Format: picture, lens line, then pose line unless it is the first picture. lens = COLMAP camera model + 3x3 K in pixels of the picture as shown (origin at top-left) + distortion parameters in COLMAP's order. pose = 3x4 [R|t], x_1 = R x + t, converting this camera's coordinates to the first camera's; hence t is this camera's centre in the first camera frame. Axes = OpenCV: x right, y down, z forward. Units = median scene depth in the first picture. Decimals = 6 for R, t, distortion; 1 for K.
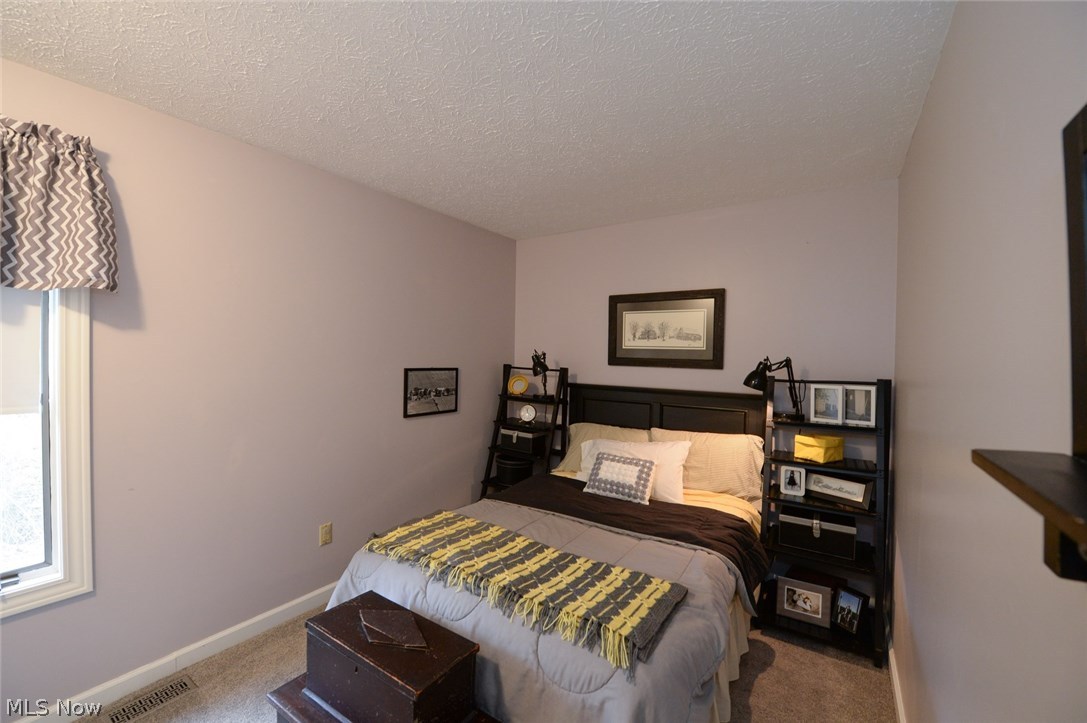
lens RADIAL K [[435.2, 0, 543.5], [0, 435.2, 361.5], [0, 0, 1]] dist [-0.012953, -0.003925]
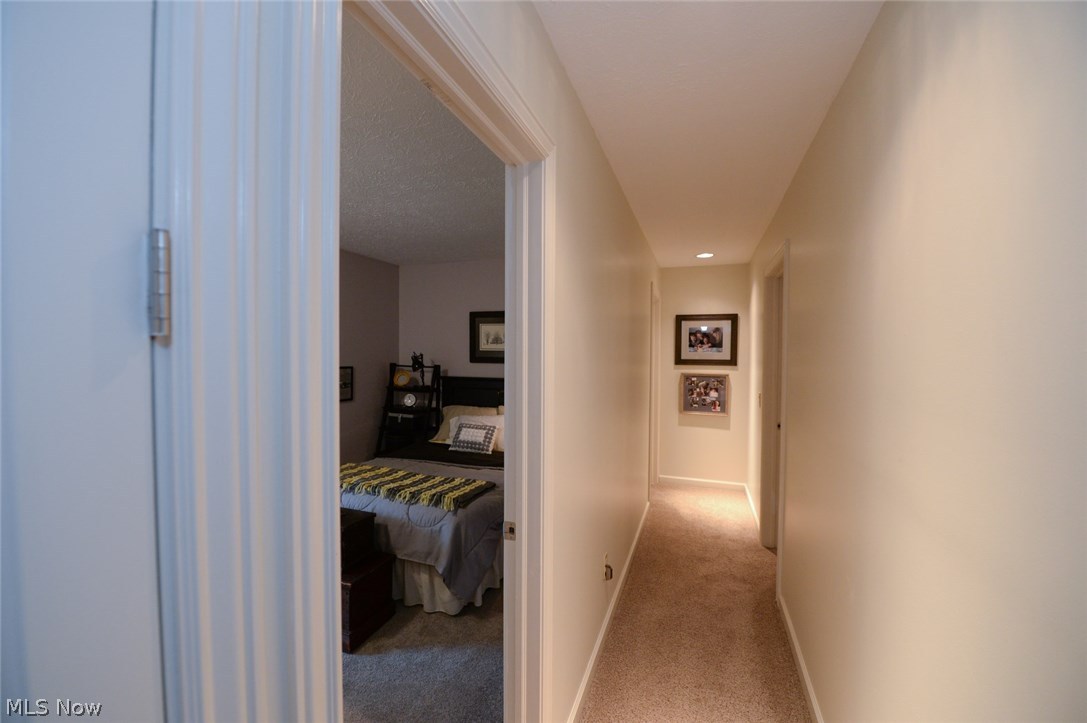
lens RADIAL K [[435.2, 0, 543.5], [0, 435.2, 361.5], [0, 0, 1]] dist [-0.012953, -0.003925]
pose [[0.970834, -0.015327, 0.239264, 0.057722], [0.014097, 0.999877, 0.006851, -0.001162], [-0.239340, -0.003279, 0.970930, -0.492725]]
